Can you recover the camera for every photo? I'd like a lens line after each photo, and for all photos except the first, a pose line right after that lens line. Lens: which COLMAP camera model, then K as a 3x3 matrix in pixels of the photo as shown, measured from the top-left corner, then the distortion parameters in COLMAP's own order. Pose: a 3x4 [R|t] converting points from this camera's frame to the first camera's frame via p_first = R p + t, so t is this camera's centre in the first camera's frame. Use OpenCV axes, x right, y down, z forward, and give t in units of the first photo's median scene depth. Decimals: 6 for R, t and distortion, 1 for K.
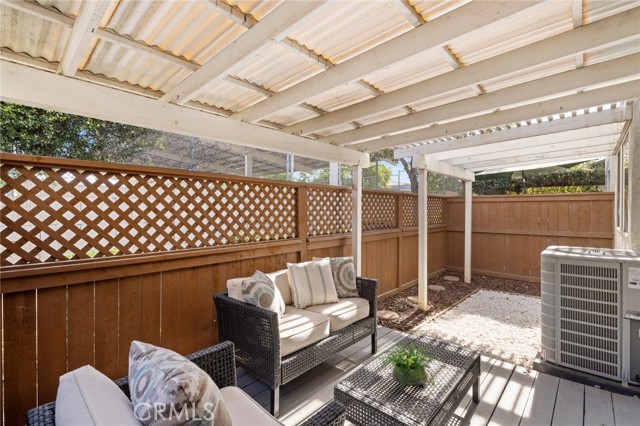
lens RADIAL K [[295.9, 0, 320.0], [0, 295.9, 213.0], [0, 0, 1]] dist [-0.001295, -0.000525]
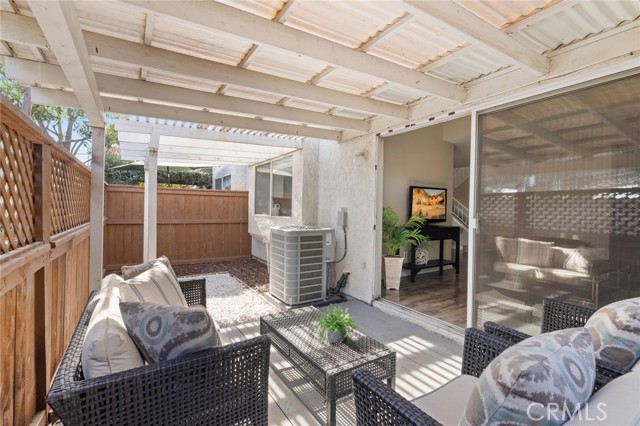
lens RADIAL K [[289.0, 0, 320.0], [0, 289.0, 213.0], [0, 0, 1]] dist [0.019492, -0.000073]
pose [[0.263029, -0.016196, 0.964652, -0.483648], [-0.001465, 0.999851, 0.017186, 0.021957], [-0.964787, -0.005933, 0.262966, 0.435483]]
